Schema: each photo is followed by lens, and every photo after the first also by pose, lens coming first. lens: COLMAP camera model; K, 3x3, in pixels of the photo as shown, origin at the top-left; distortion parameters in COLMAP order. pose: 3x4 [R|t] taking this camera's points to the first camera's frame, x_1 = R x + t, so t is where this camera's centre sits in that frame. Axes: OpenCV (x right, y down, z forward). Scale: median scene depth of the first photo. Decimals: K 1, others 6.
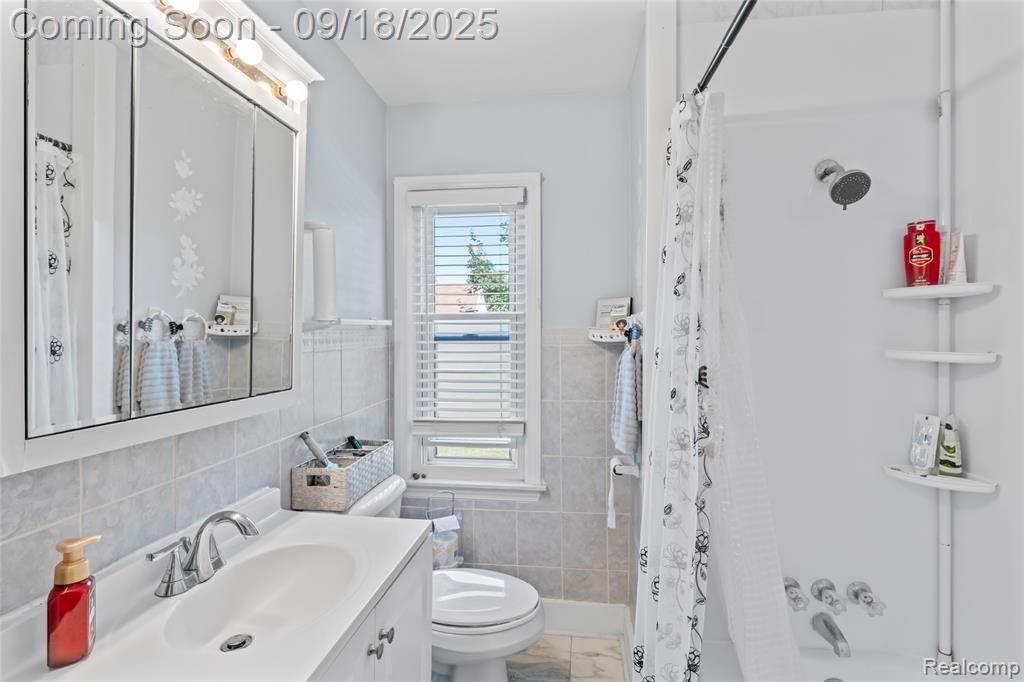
lens RADIAL K [[498.6, 0, 512.0], [0, 498.6, 341.0], [0, 0, 1]] dist [-0.000398, 0.000389]
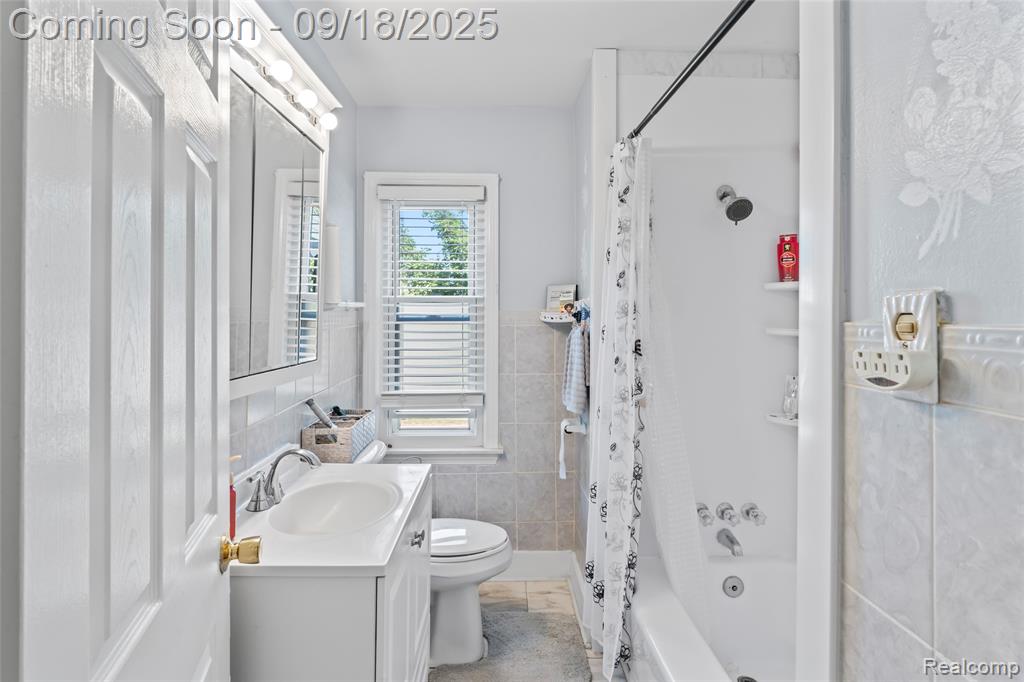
lens RADIAL K [[540.8, 0, 511.4], [0, 540.8, 312.6], [0, 0, 1]] dist [0.000581, -0.000175]
pose [[0.988575, 0.004202, 0.150672, -0.148910], [-0.001172, 0.999795, -0.020195, 0.006300], [-0.150726, 0.019788, 0.988378, -0.335188]]
